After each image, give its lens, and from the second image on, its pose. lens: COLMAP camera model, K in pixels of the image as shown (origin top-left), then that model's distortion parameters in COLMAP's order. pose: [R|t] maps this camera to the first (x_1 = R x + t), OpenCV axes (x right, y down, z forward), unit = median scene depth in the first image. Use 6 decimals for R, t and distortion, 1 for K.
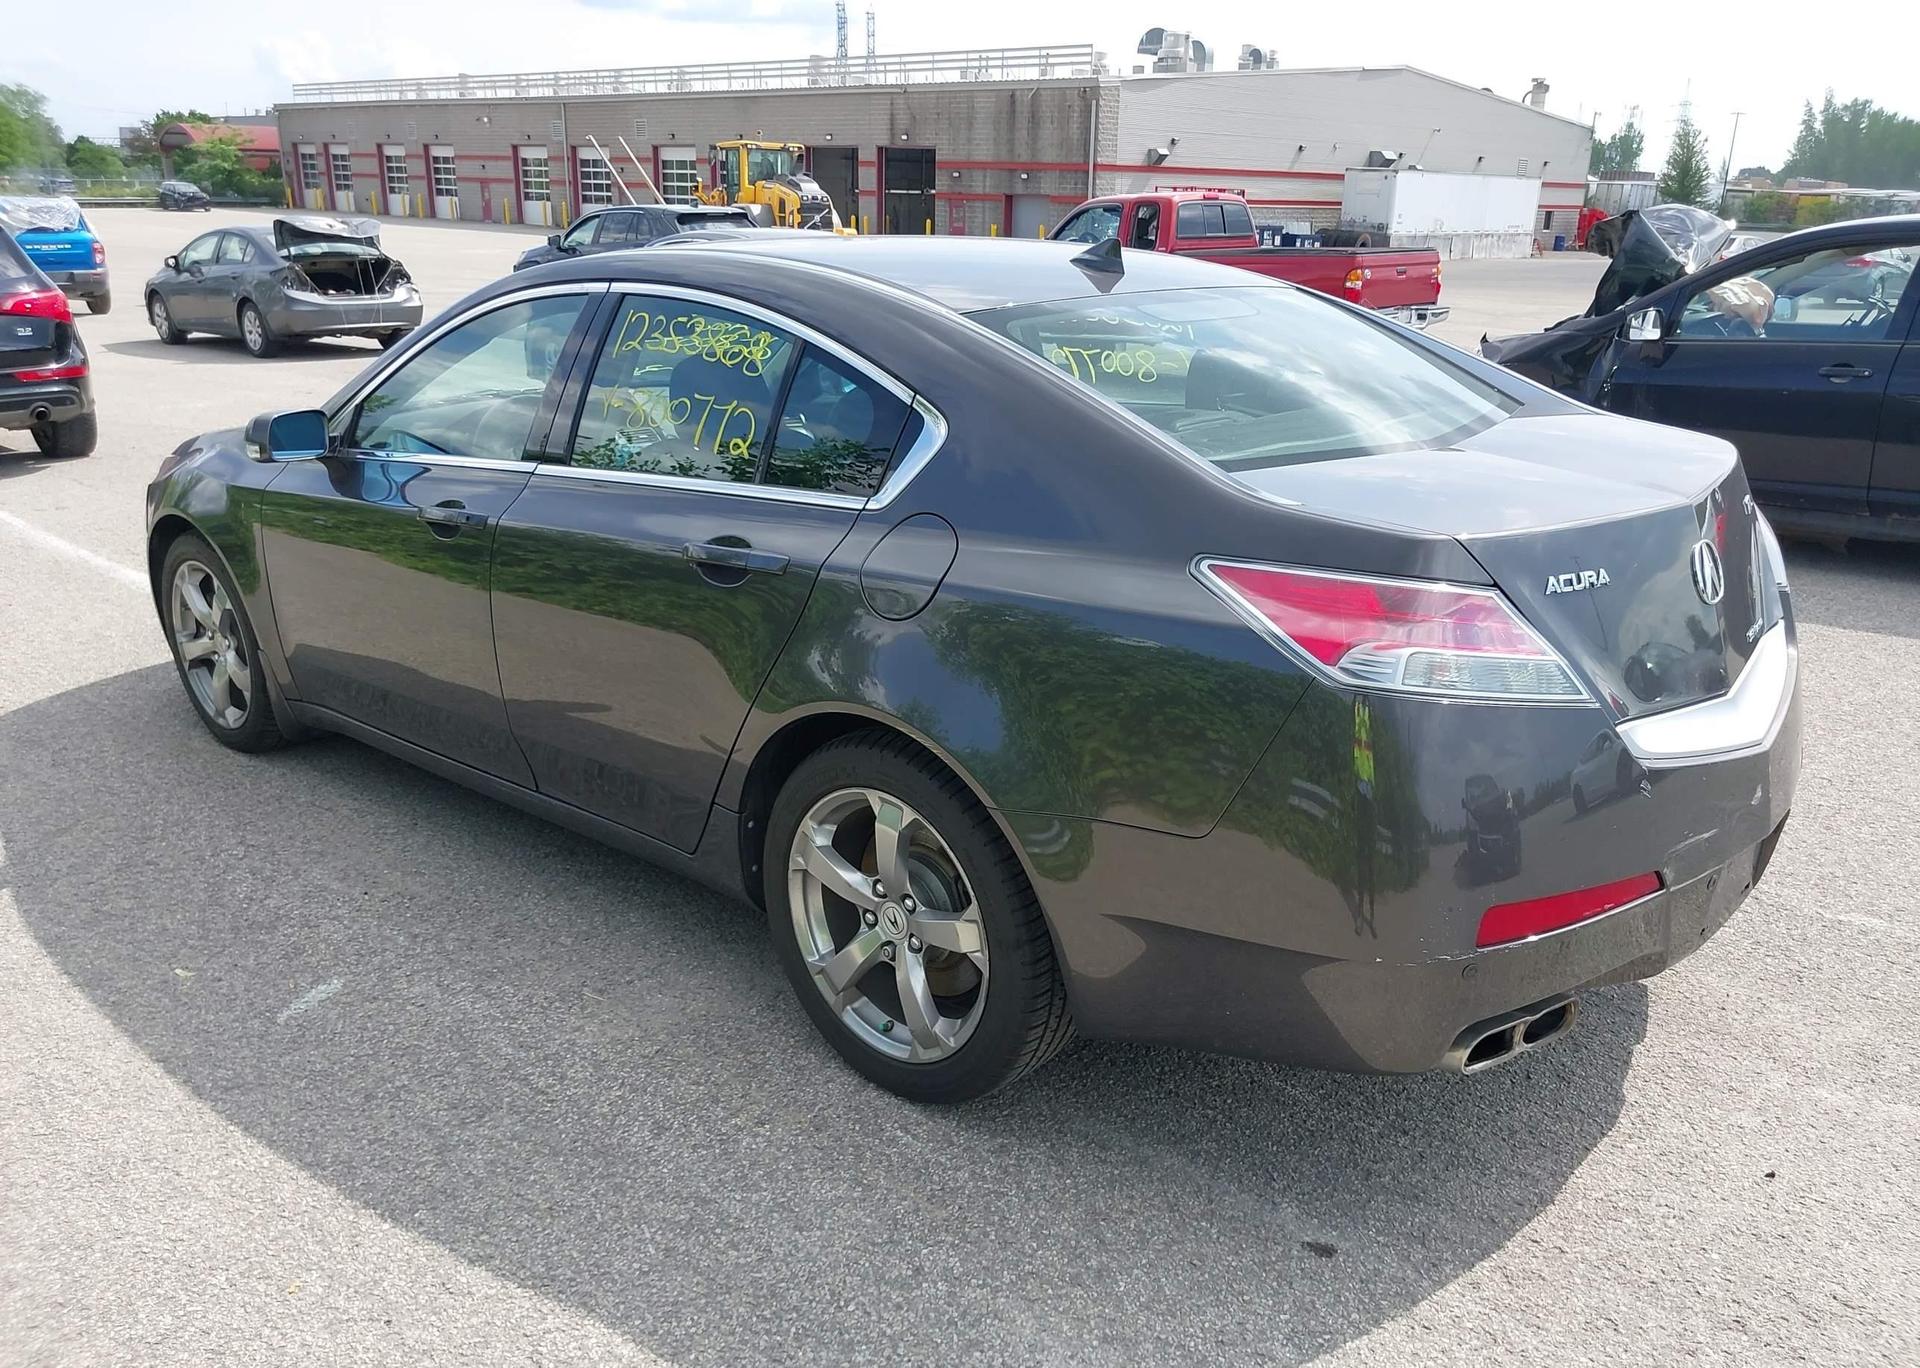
lens RADIAL K [[1546.7, 0, 978.5], [0, 1546.7, 677.1], [0, 0, 1]] dist [0.023848, -0.034503]
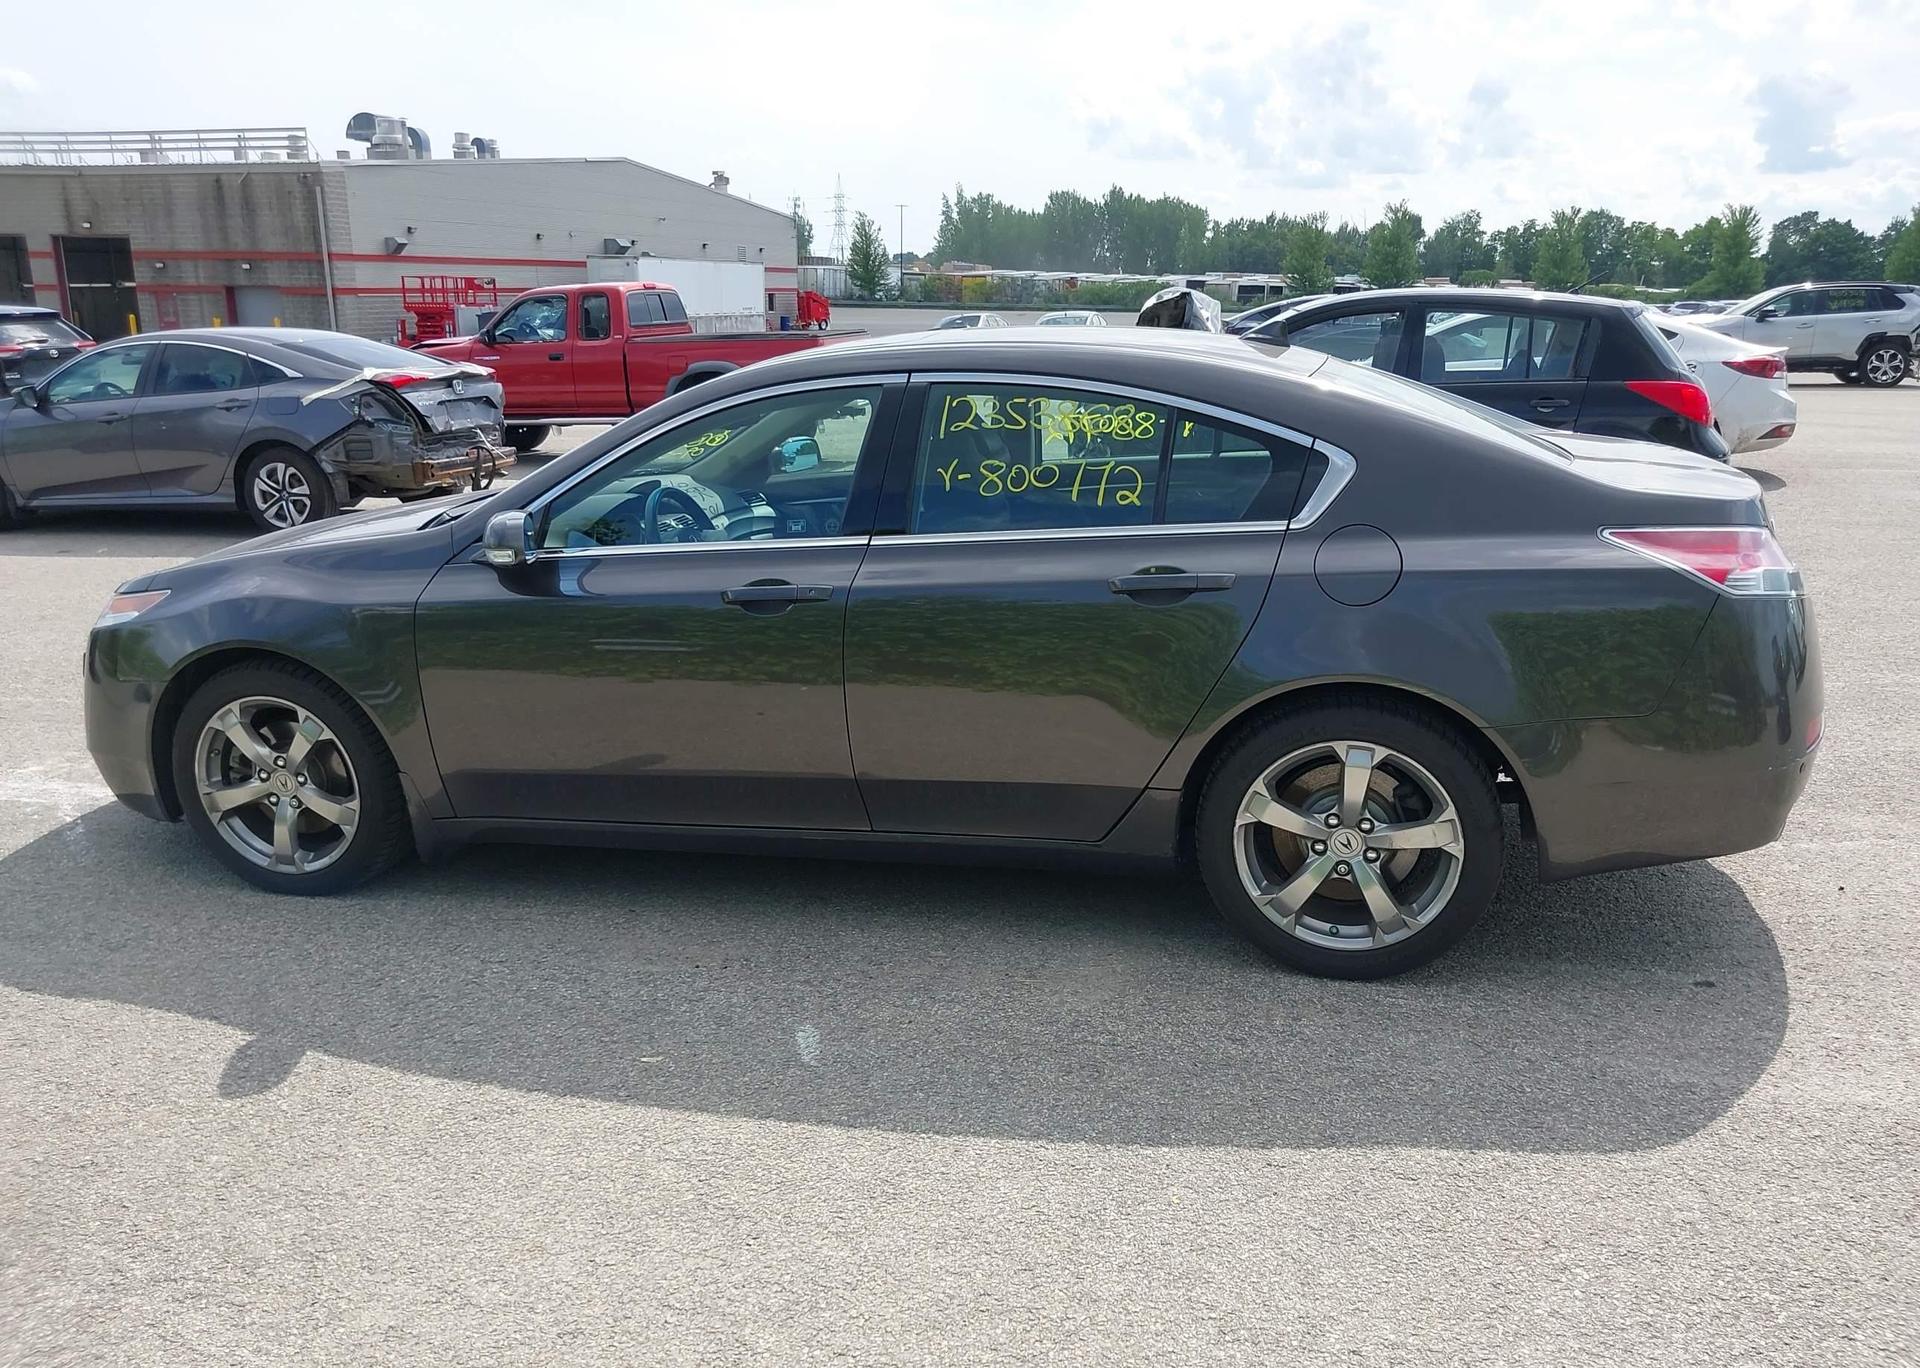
lens RADIAL K [[1546.7, 0, 998.2], [0, 1546.7, 663.2], [0, 0, 1]] dist [0.023848, -0.034503]
pose [[0.877175, -0.129738, 0.462312, -0.692369], [0.156929, 0.987394, -0.020660, -0.007915], [-0.453804, 0.090673, 0.886477, -0.022669]]
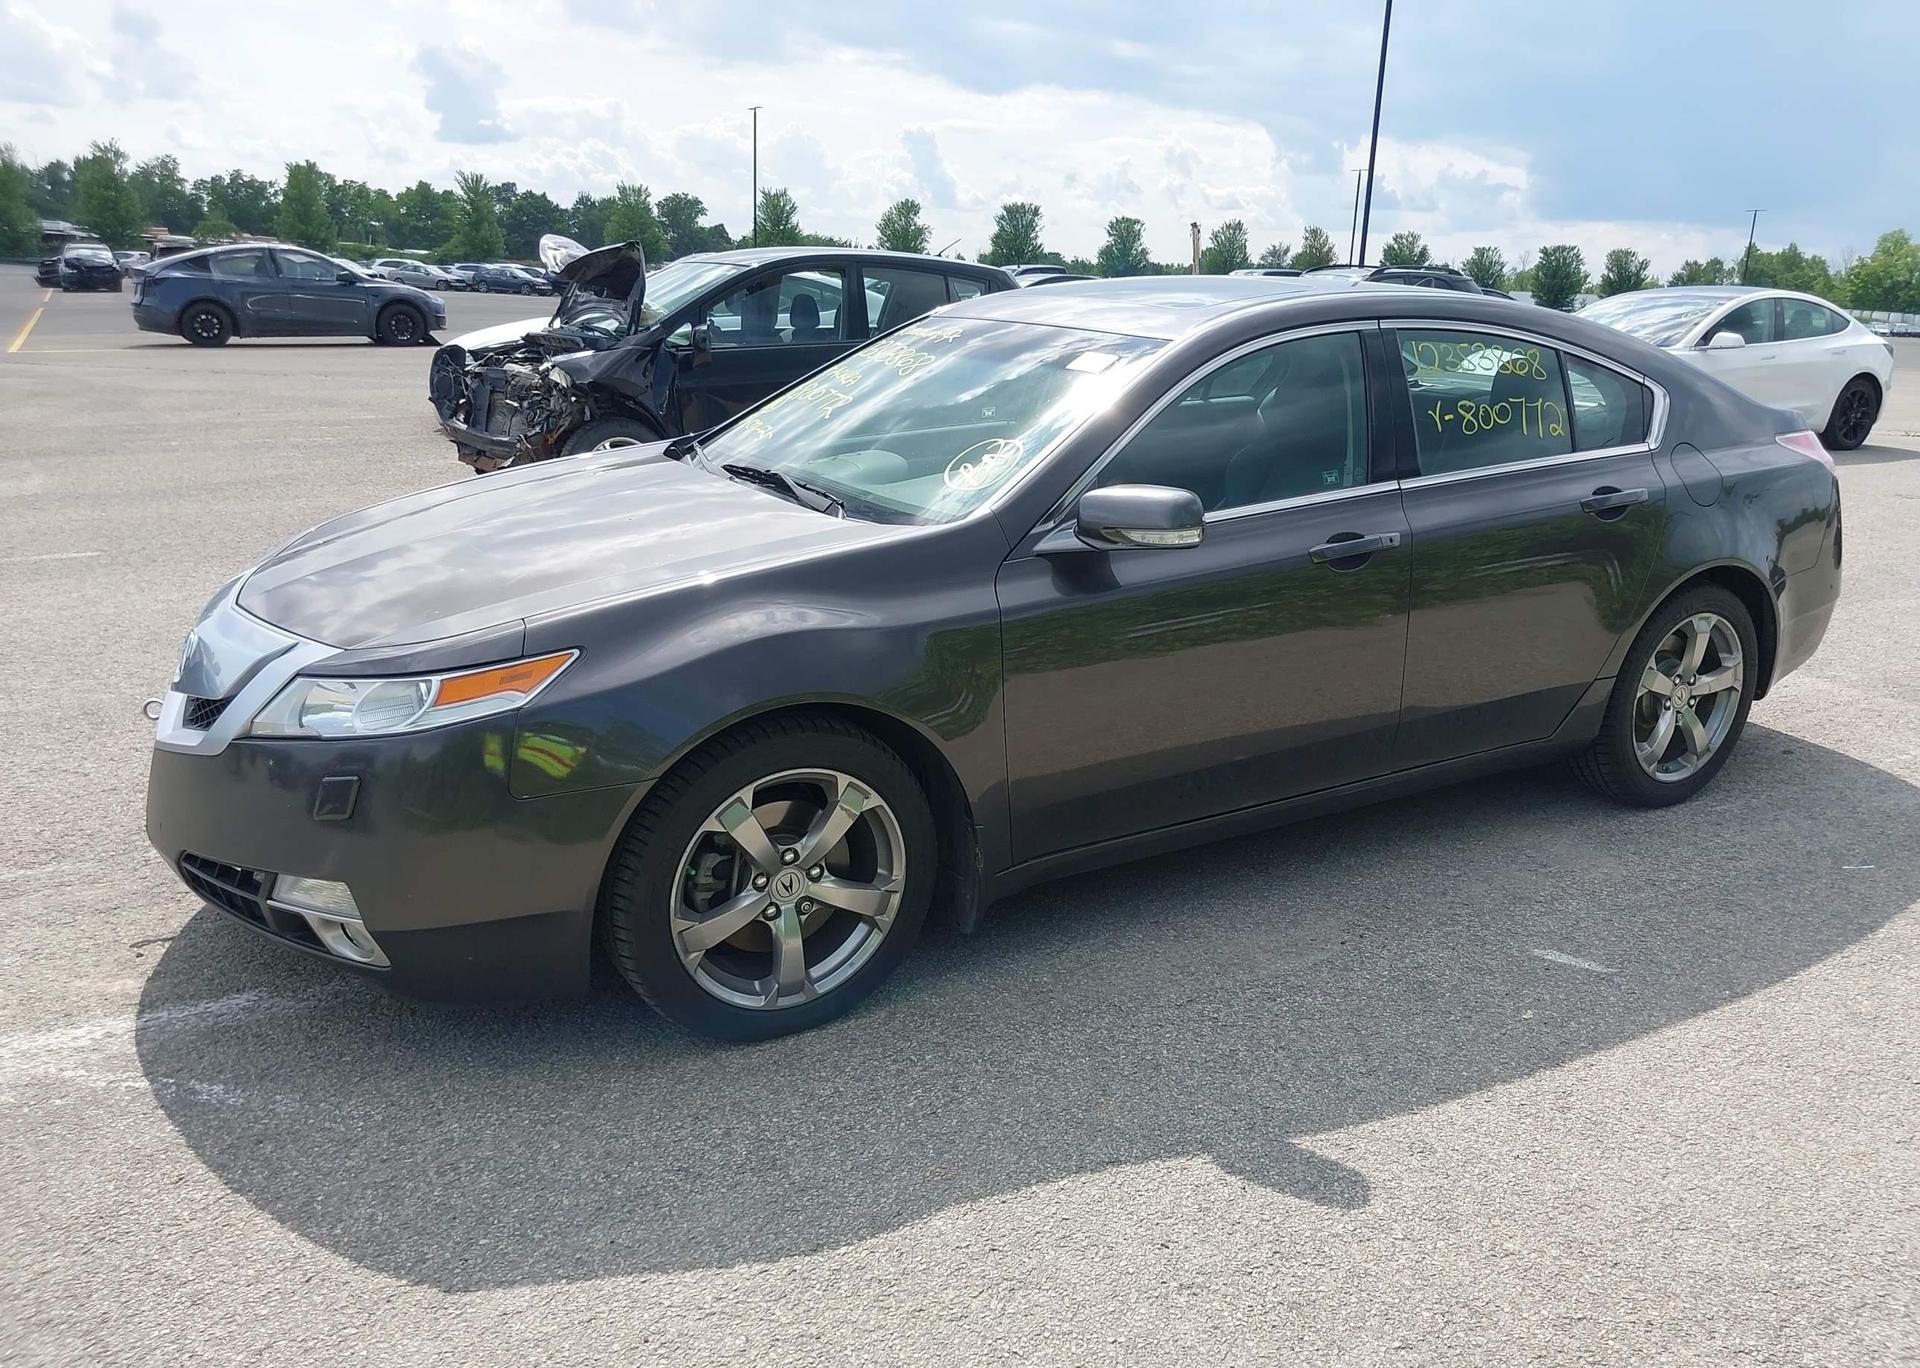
lens RADIAL K [[1547.9, 0, 970.1], [0, 1547.9, 680.7], [0, 0, 1]] dist [0.005184, -0.003567]
pose [[0.278314, -0.250603, 0.927221, -1.377632], [0.253328, 0.950333, 0.180810, -0.266236], [-0.926480, 0.184569, 0.327976, 0.893900]]
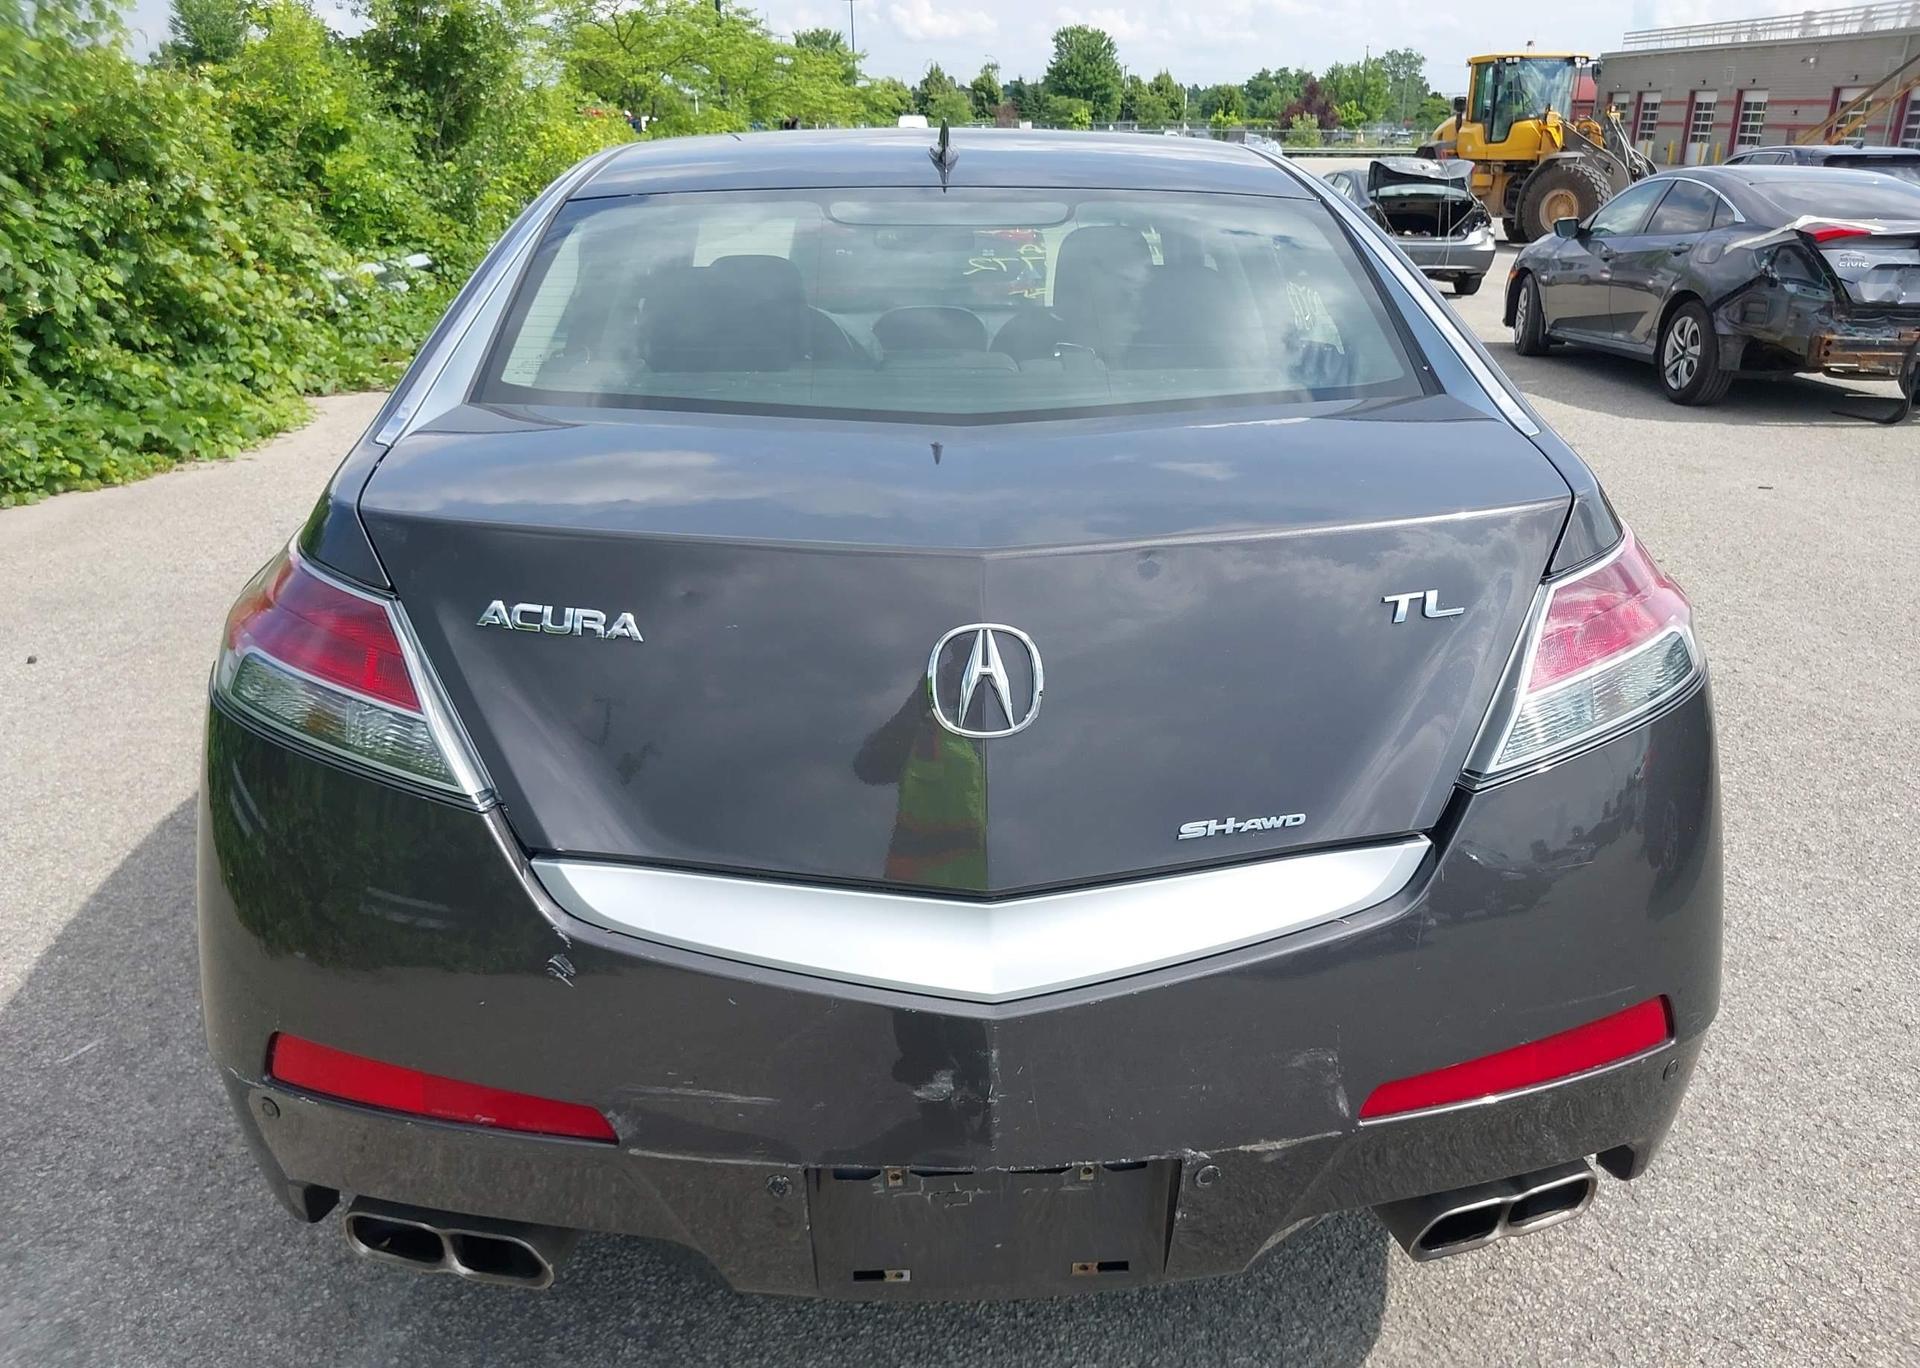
lens RADIAL K [[1546.7, 0, 938.3], [0, 1546.7, 647.6], [0, 0, 1]] dist [0.023848, -0.034503]
pose [[0.699305, 0.215539, -0.681553, 0.611218], [-0.207778, 0.973581, 0.094702, -0.094225], [0.683959, 0.075386, 0.725615, 0.420002]]
